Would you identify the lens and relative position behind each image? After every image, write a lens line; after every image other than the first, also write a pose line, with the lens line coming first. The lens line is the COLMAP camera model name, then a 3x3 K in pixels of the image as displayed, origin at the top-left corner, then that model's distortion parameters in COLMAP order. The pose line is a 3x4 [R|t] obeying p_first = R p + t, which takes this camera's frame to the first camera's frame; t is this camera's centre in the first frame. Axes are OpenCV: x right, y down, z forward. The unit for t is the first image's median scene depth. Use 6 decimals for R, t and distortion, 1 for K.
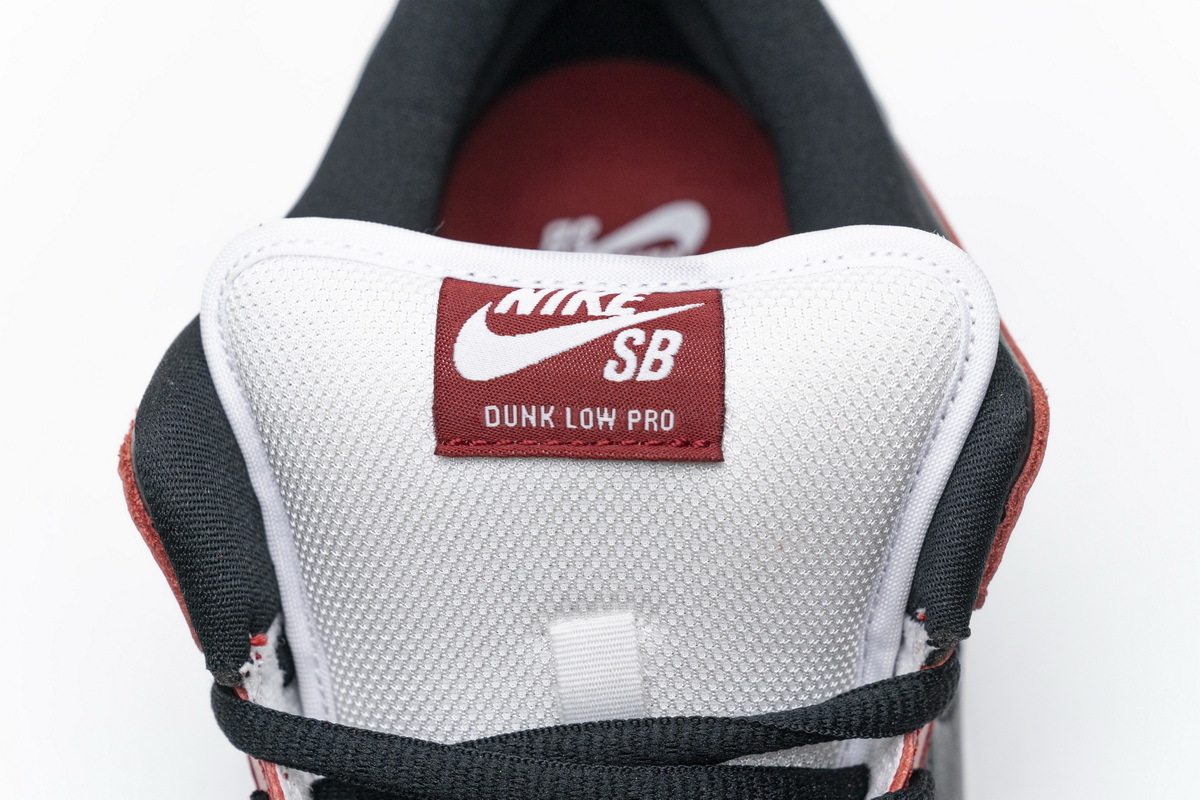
lens RADIAL K [[2300.9, 0, 593.4], [0, 2300.9, 398.2], [0, 0, 1]] dist [0.011271, 0.000000]
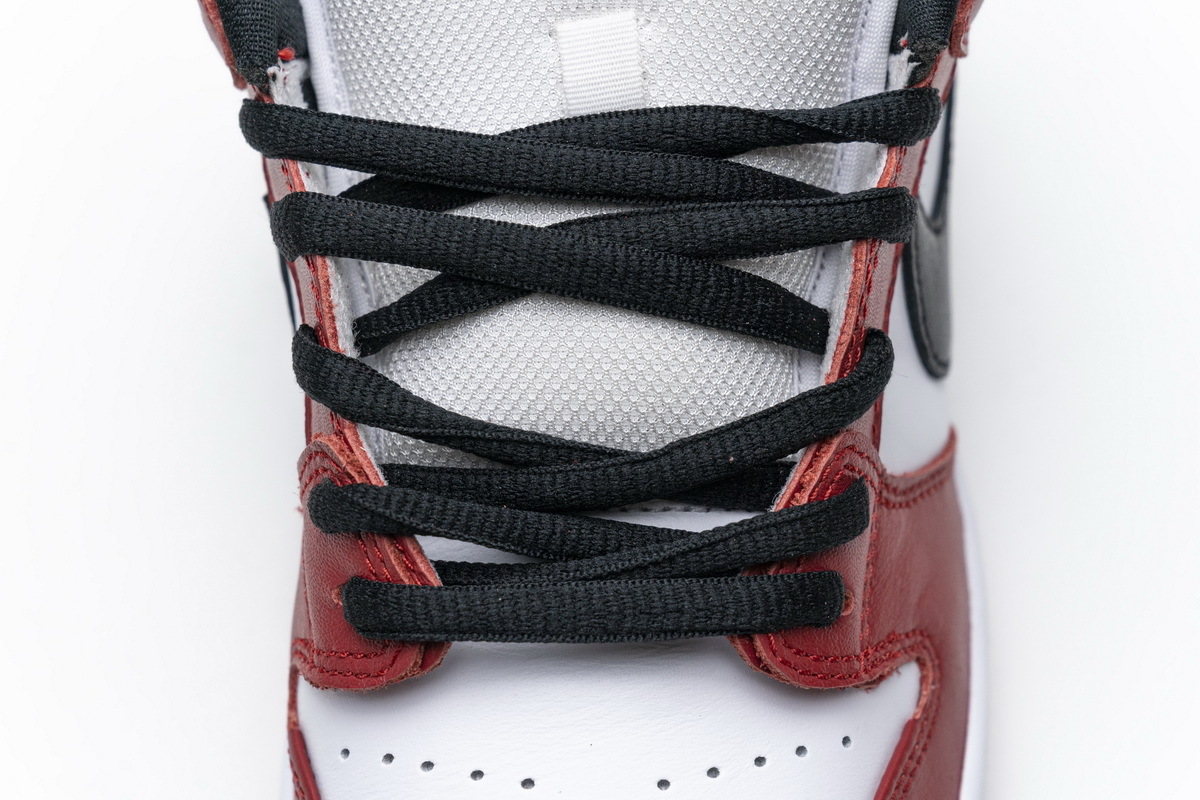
lens RADIAL K [[2300.9, 0, 594.0], [0, 2300.9, 393.4], [0, 0, 1]] dist [0.011271, 0.000000]
pose [[0.999798, 0.016520, -0.011490, 0.013598], [-0.017753, 0.992966, -0.117058, 0.395191], [0.009475, 0.117239, 0.993059, -0.047064]]
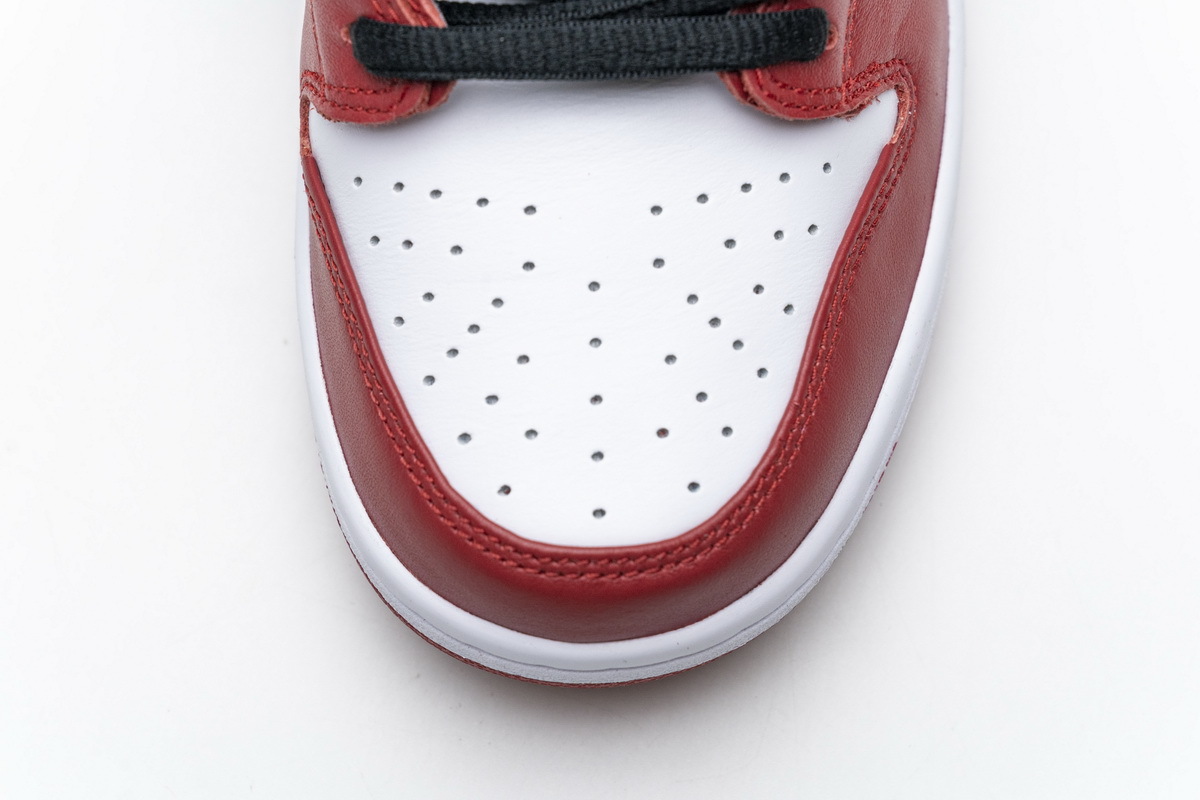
lens RADIAL K [[2300.9, 0, 602.5], [0, 2300.9, 404.3], [0, 0, 1]] dist [0.011271, 0.000000]
pose [[0.999891, 0.013721, 0.005466, 0.005078], [-0.014431, 0.986400, 0.163726, 0.358546], [-0.003145, -0.163787, 0.986491, -0.111364]]
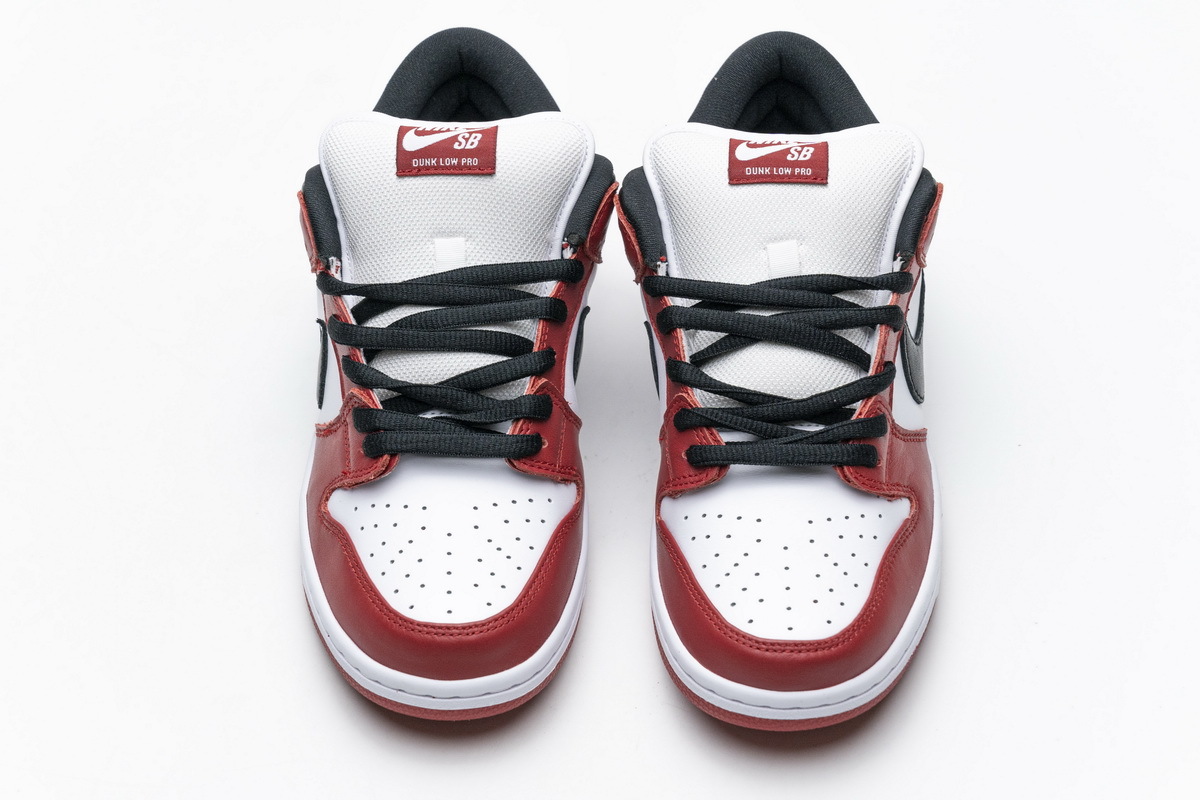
lens RADIAL K [[2300.9, 0, 602.0], [0, 2300.9, 394.6], [0, 0, 1]] dist [0.011271, 0.000000]
pose [[0.999110, 0.019364, -0.037473, -0.112688], [-0.030325, 0.947256, -0.319040, 1.190409], [0.029319, 0.319893, 0.947000, -1.649116]]
